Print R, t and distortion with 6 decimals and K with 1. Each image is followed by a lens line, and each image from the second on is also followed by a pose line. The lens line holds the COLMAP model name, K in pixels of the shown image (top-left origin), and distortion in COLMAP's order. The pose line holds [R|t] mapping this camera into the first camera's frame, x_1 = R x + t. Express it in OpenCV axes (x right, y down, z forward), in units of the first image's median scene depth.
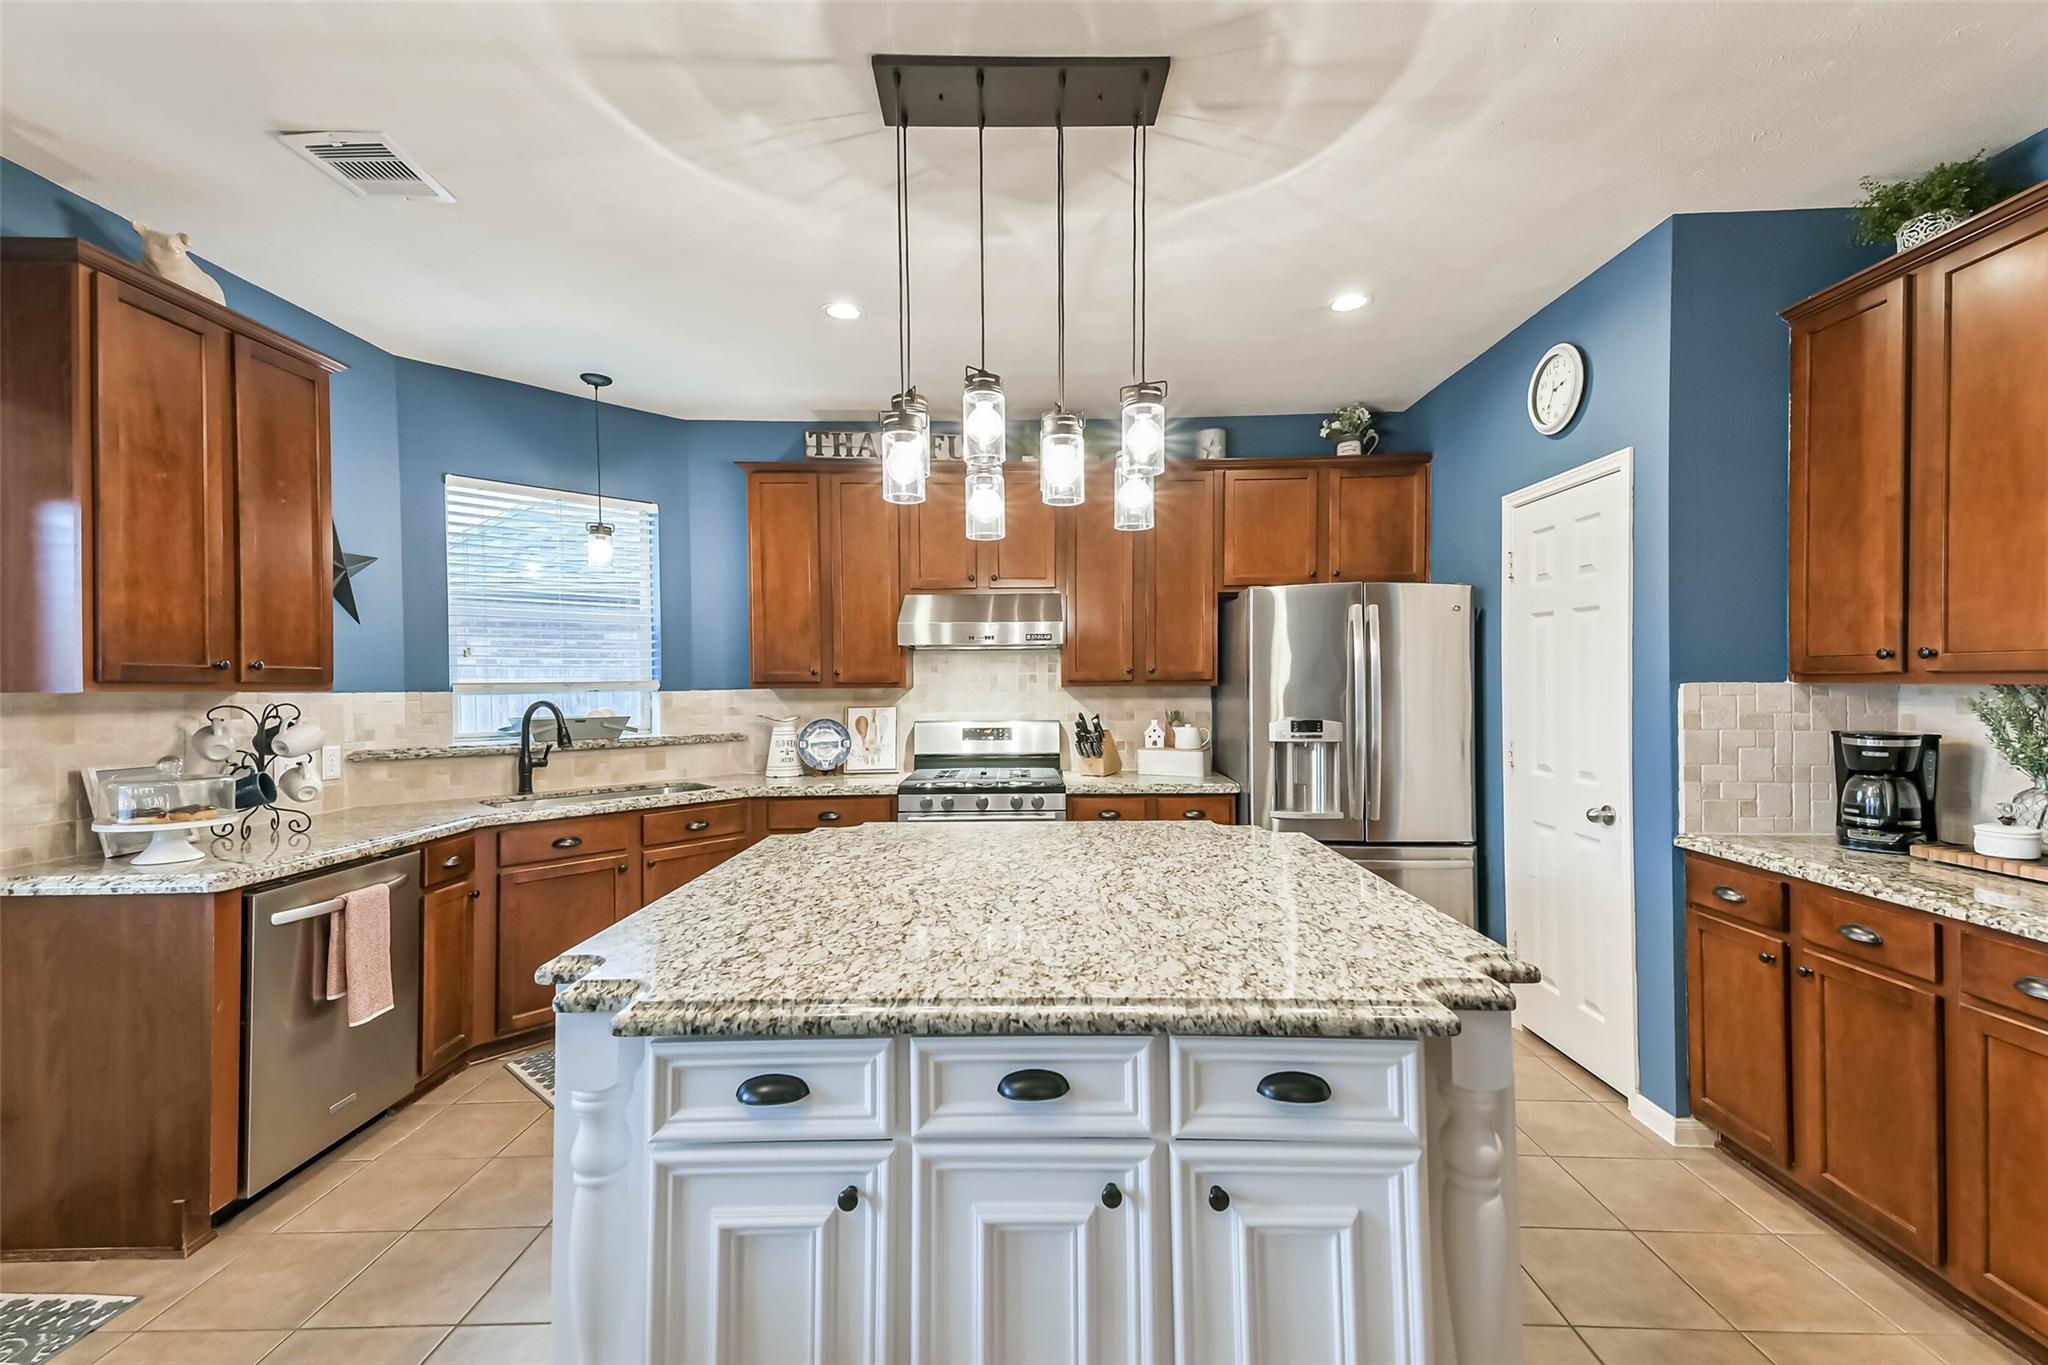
lens RADIAL K [[872.3, 0, 1023.5], [0, 872.3, 685.5], [0, 0, 1]] dist [0.110844, -0.047025]
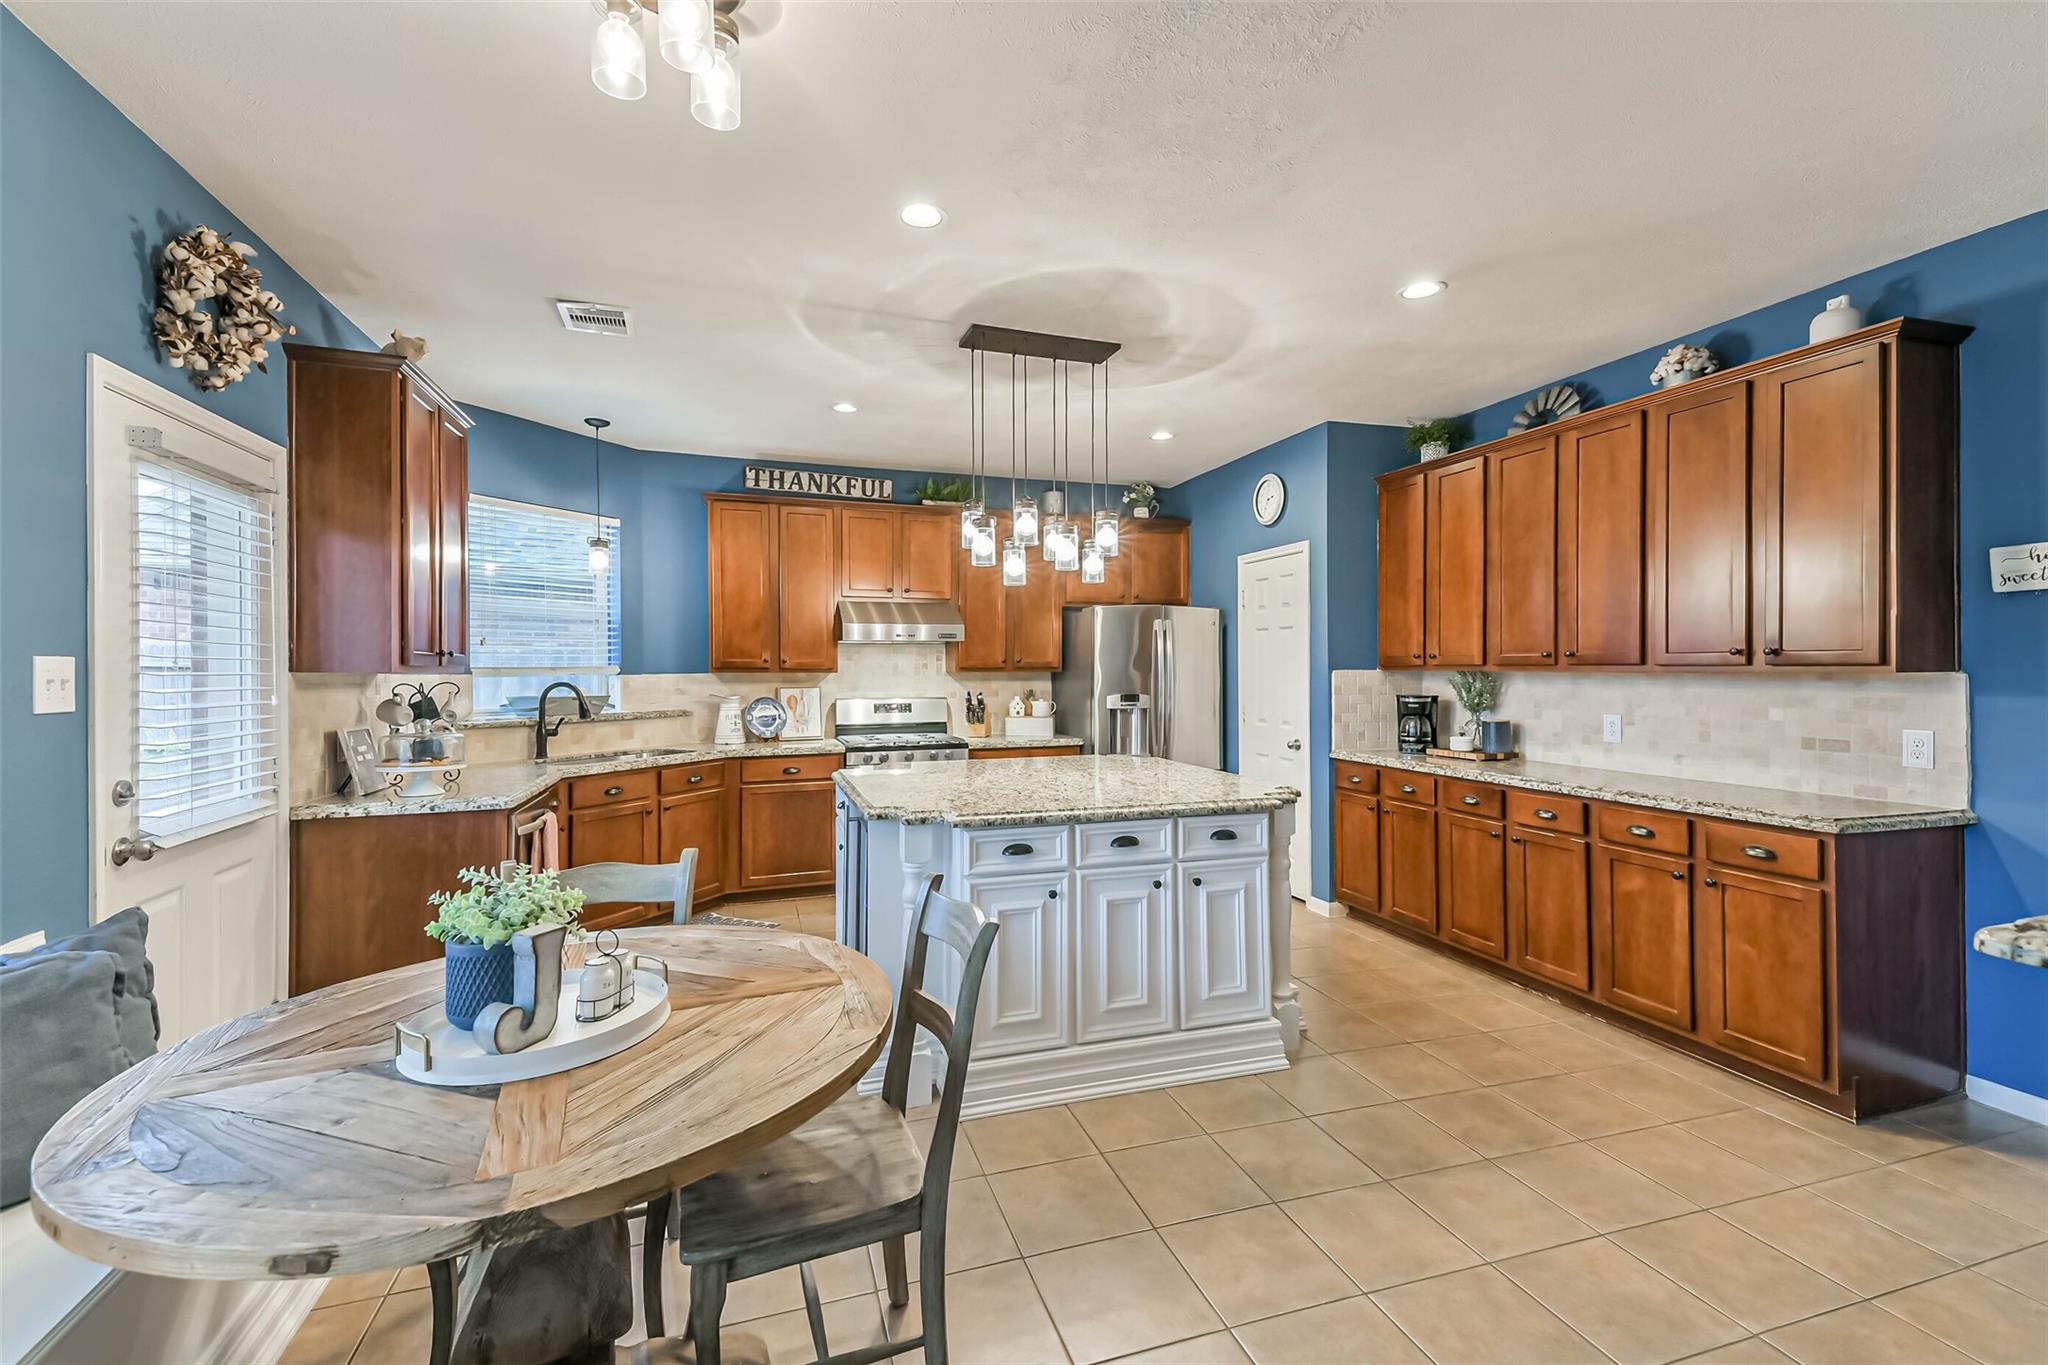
lens RADIAL K [[881.8, 0, 1020.0], [0, 881.8, 666.1], [0, 0, 1]] dist [0.074796, -0.032115]
pose [[0.946893, 0.005354, 0.321505, -0.342302], [-0.002520, 0.999954, -0.009231, 0.005226], [-0.321539, 0.007930, 0.946863, -0.376792]]
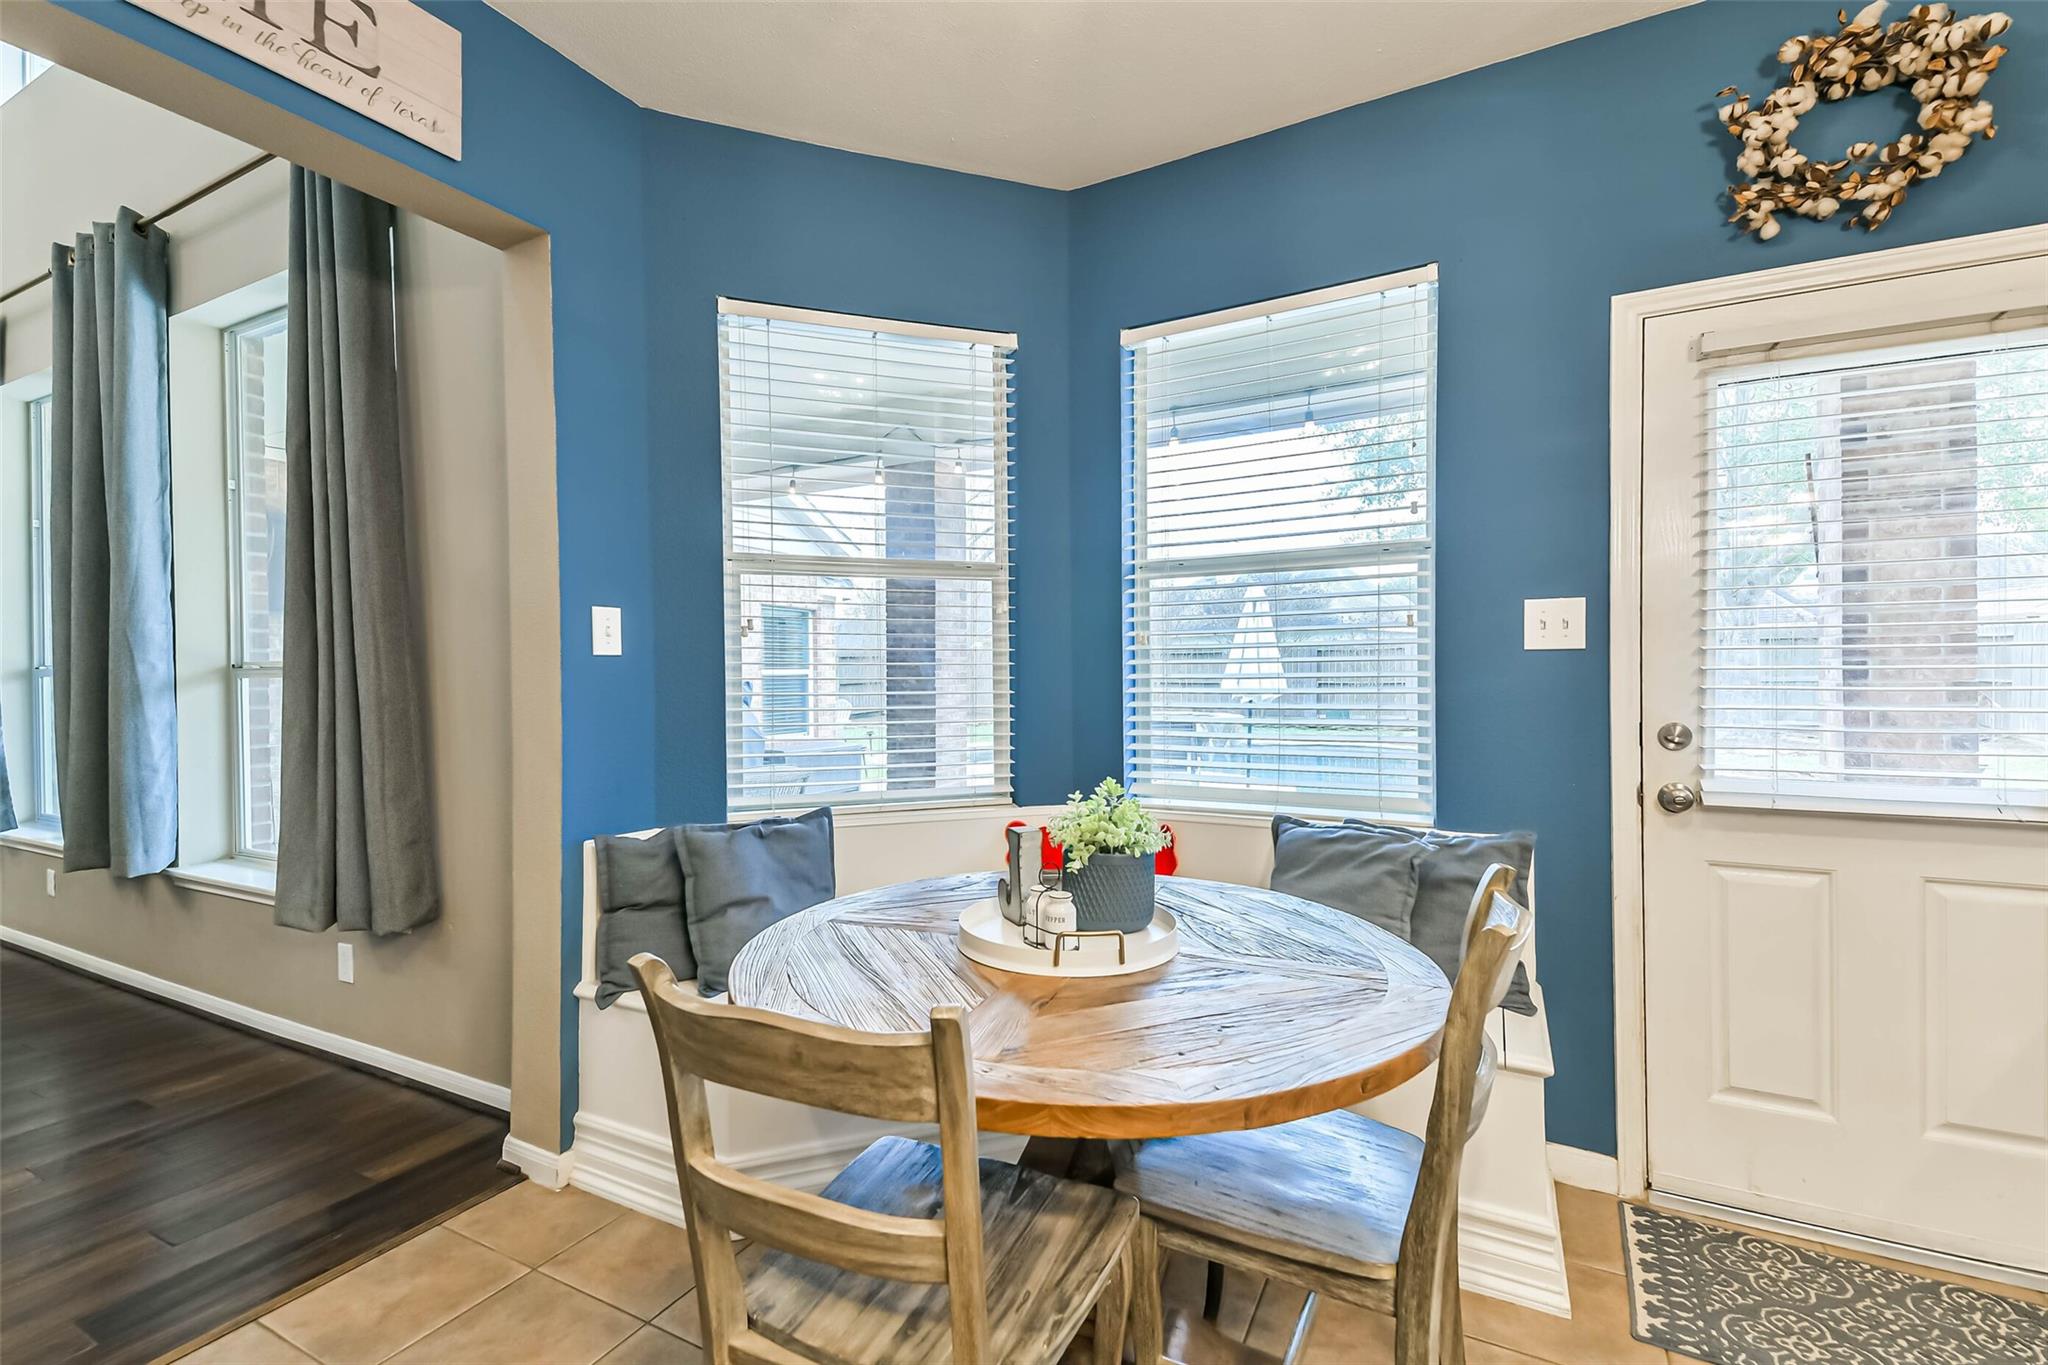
lens RADIAL K [[896.4, 0, 1022.9], [0, 896.4, 677.9], [0, 0, 1]] dist [0.039755, -0.016785]
pose [[-0.460381, 0.015548, -0.887585, -0.015990], [0.006852, 0.999879, 0.013961, 0.037131], [0.887695, 0.000345, -0.460432, 0.281196]]
